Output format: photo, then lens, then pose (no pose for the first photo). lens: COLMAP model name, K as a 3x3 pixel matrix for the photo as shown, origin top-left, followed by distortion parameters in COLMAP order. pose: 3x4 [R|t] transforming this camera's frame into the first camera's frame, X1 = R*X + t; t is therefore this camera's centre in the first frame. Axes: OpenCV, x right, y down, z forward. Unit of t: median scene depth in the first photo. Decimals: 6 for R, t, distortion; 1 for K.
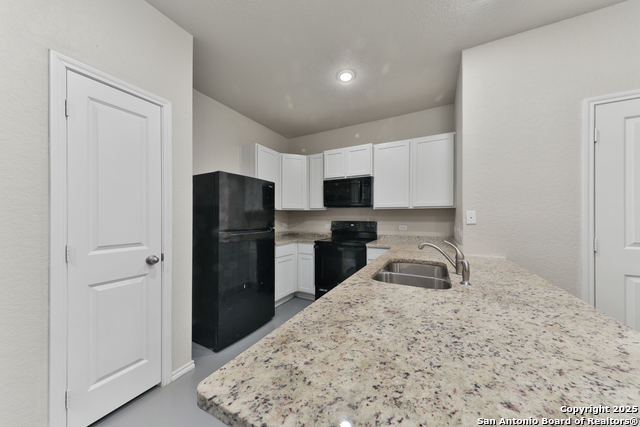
lens RADIAL K [[215.9, 0, 321.0], [0, 215.9, 216.0], [0, 0, 1]] dist [0.011612, -0.000827]
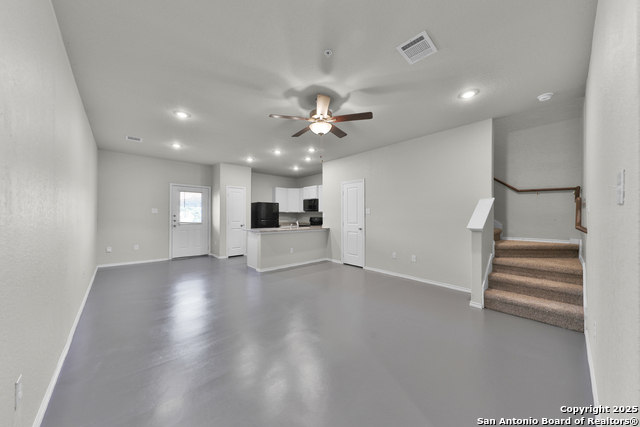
lens RADIAL K [[215.9, 0, 319.5], [0, 215.9, 215.1], [0, 0, 1]] dist [0.011612, -0.000827]
pose [[0.939234, 0.002930, -0.343265, 1.259524], [-0.001823, 0.999992, 0.003549, -0.009400], [0.343272, -0.002707, 0.939232, -1.468886]]
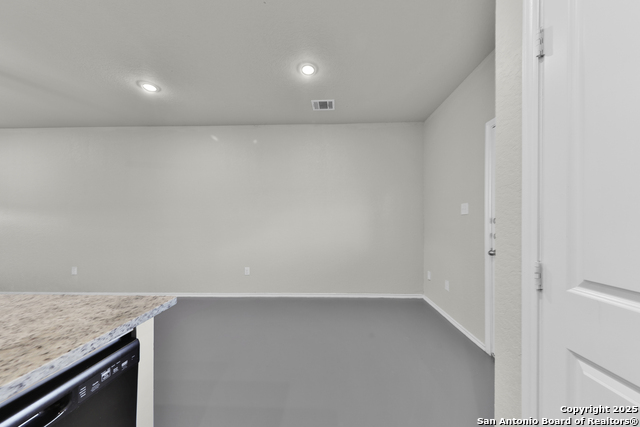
lens RADIAL K [[215.9, 0, 318.5], [0, 215.9, 218.2], [0, 0, 1]] dist [0.011612, -0.000827]
pose [[-0.901350, 0.000576, -0.433091, -0.153163], [0.005333, 0.999938, -0.009769, 0.003810], [0.433058, -0.011115, -0.901297, 0.605376]]
